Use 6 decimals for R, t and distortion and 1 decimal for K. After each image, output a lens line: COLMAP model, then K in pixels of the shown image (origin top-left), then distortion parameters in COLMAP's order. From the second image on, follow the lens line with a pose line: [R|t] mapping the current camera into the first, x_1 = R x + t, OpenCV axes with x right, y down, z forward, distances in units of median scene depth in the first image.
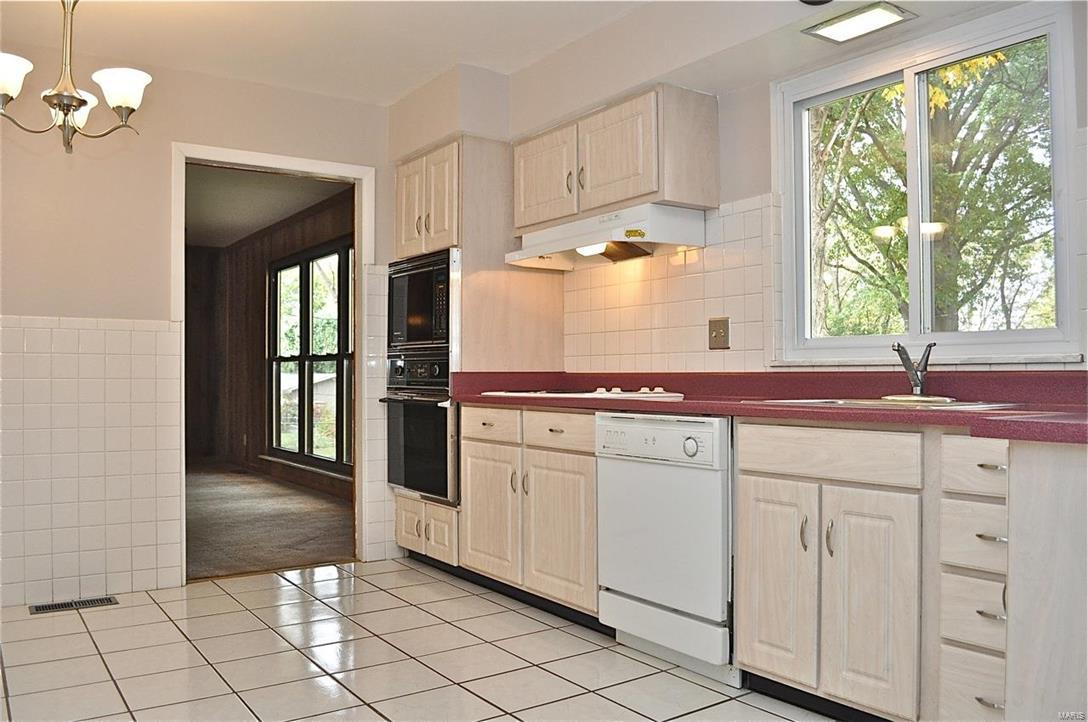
lens RADIAL K [[850.0, 0, 544.0], [0, 850.0, 361.0], [0, 0, 1]] dist [-0.070513, -0.001768]
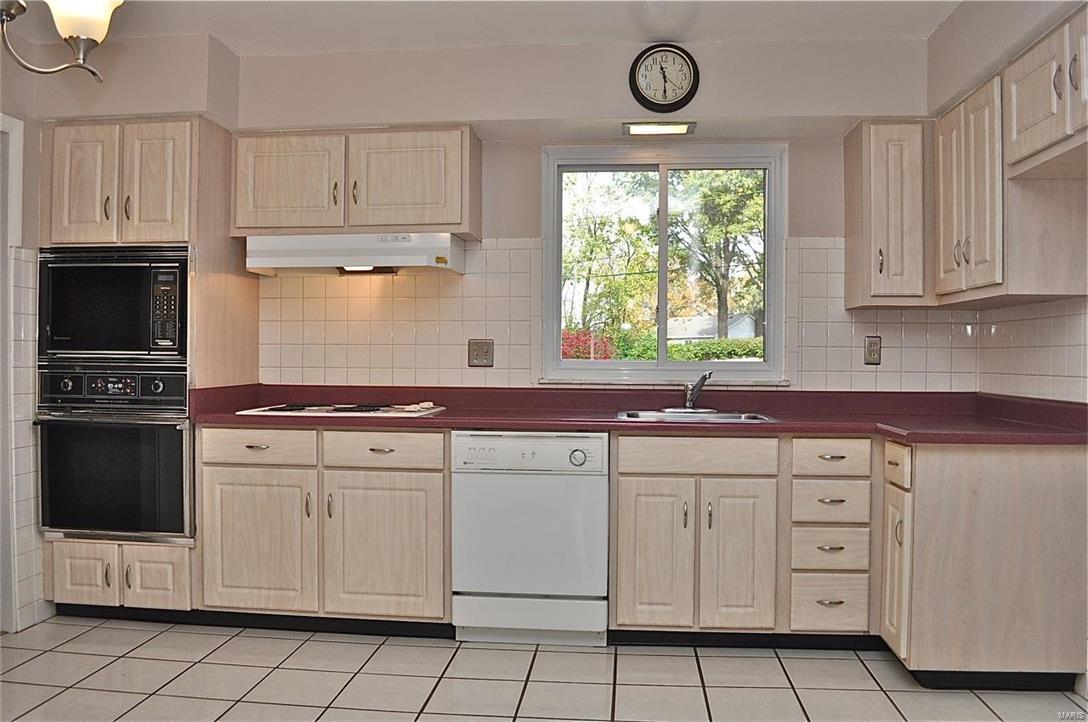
lens RADIAL K [[850.0, 0, 544.0], [0, 850.0, 361.0], [0, 0, 1]] dist [-0.070513, -0.001768]
pose [[0.658525, -0.001079, 0.752558, -0.586515], [-0.020028, 0.999620, 0.018959, -0.044540], [-0.752292, -0.027557, 0.658253, 0.186857]]
